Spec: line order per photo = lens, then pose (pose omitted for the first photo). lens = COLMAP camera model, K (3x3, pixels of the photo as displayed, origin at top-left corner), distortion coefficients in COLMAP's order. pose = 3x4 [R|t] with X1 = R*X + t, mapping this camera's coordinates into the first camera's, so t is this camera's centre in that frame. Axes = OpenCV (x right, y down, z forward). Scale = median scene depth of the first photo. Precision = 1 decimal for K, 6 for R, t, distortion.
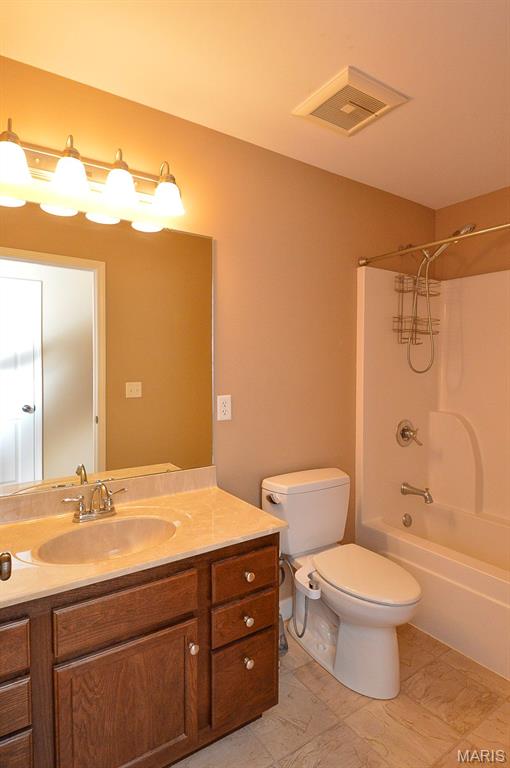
lens RADIAL K [[411.3, 0, 241.7], [0, 411.3, 385.9], [0, 0, 1]] dist [0.002346, -0.000012]
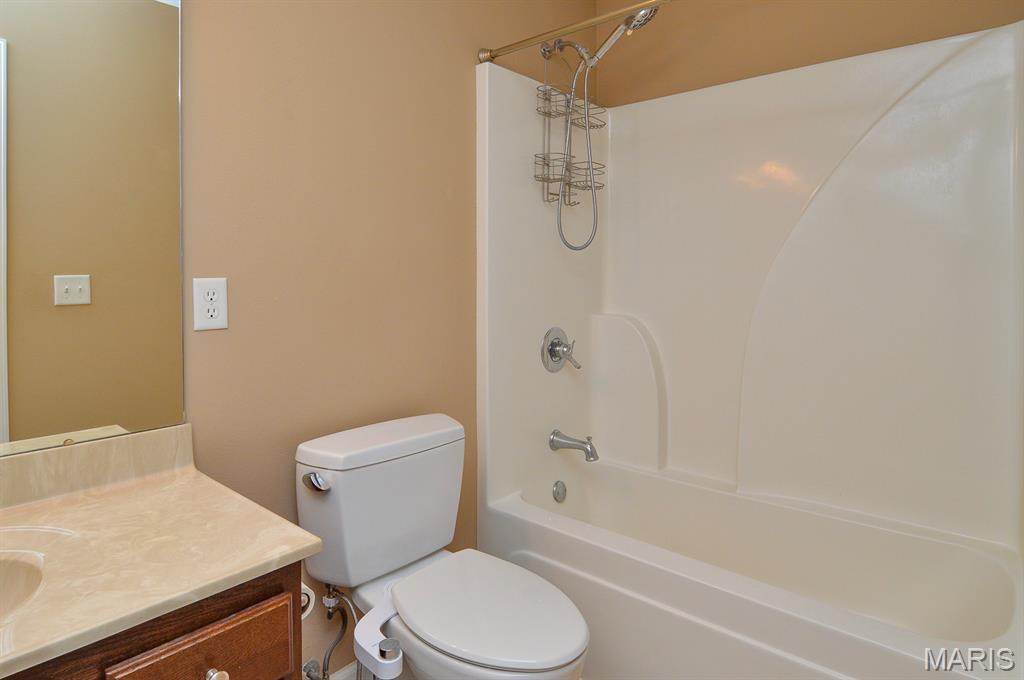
lens RADIAL K [[568.8, 0, 508.3], [0, 568.8, 295.3], [0, 0, 1]] dist [-0.005984, -0.002036]
pose [[0.955152, -0.002237, 0.296108, 0.084327], [0.007764, 0.999817, -0.017491, 0.051356], [-0.296014, 0.019006, 0.954994, 0.221770]]
